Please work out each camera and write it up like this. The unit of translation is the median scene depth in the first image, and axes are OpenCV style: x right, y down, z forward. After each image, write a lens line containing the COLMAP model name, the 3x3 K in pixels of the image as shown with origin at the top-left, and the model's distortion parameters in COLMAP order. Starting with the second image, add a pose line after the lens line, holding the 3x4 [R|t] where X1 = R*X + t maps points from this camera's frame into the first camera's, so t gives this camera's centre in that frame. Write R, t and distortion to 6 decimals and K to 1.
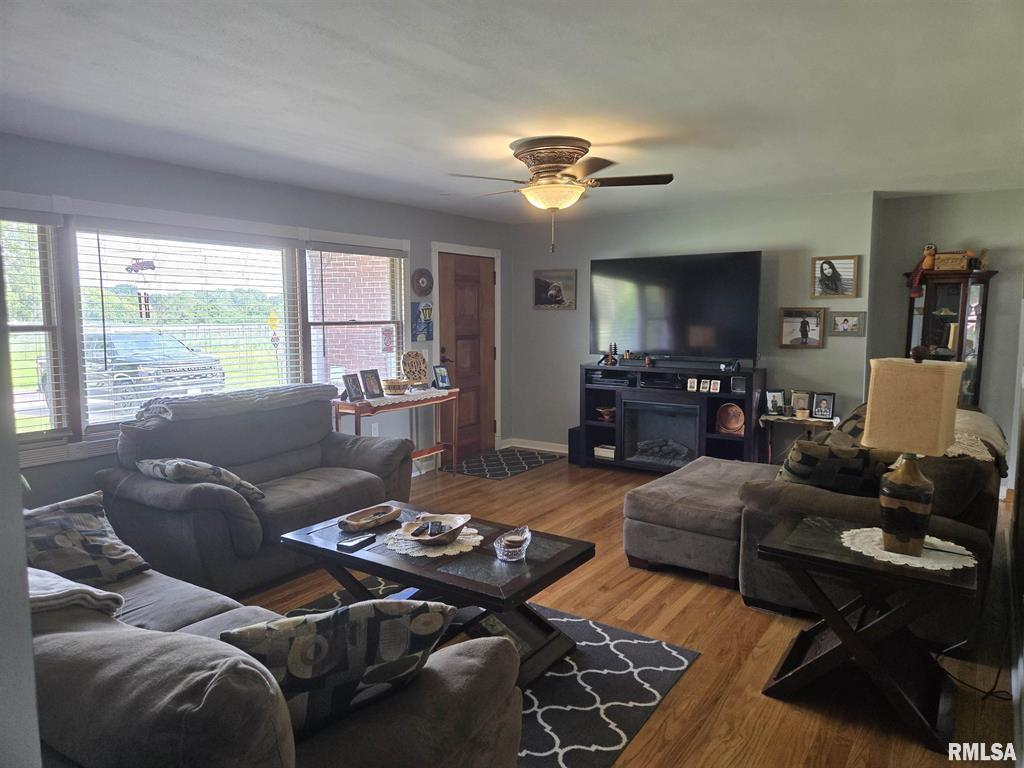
lens RADIAL K [[686.2, 0, 515.6], [0, 686.2, 378.5], [0, 0, 1]] dist [0.058304, -0.058068]
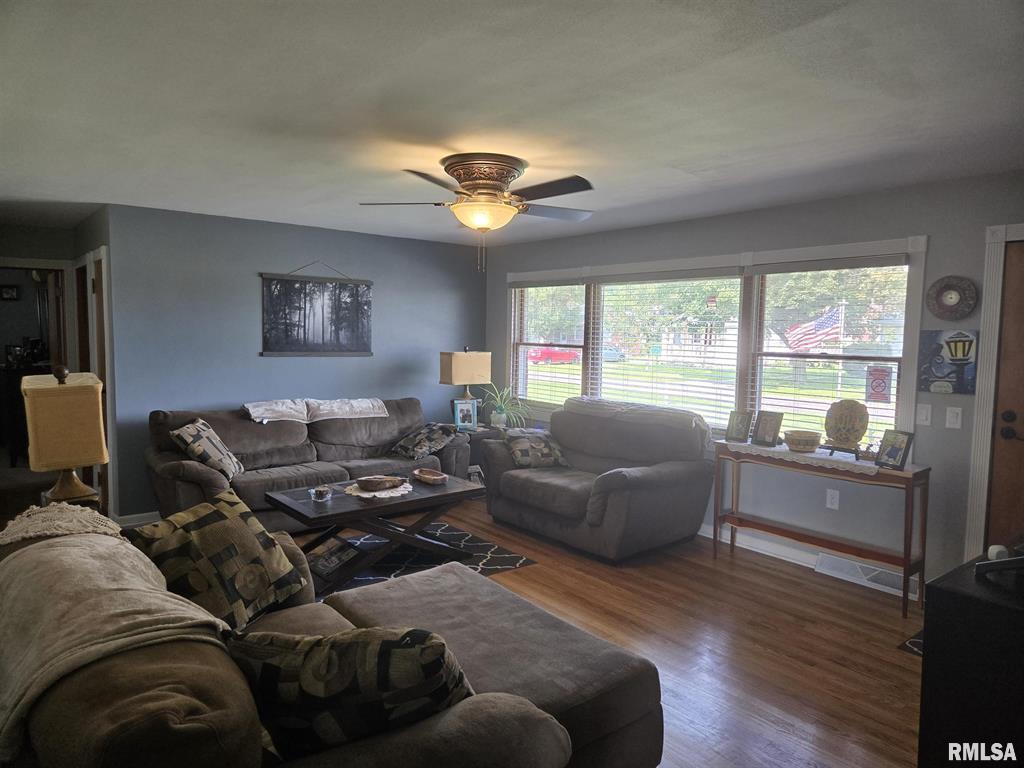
lens RADIAL K [[686.2, 0, 515.6], [0, 686.2, 378.5], [0, 0, 1]] dist [0.058304, -0.058068]
pose [[-0.297545, 0.055576, -0.953089, 0.598185], [-0.116234, 0.988769, 0.093943, -0.084499], [0.947606, 0.138733, -0.287743, 0.845496]]
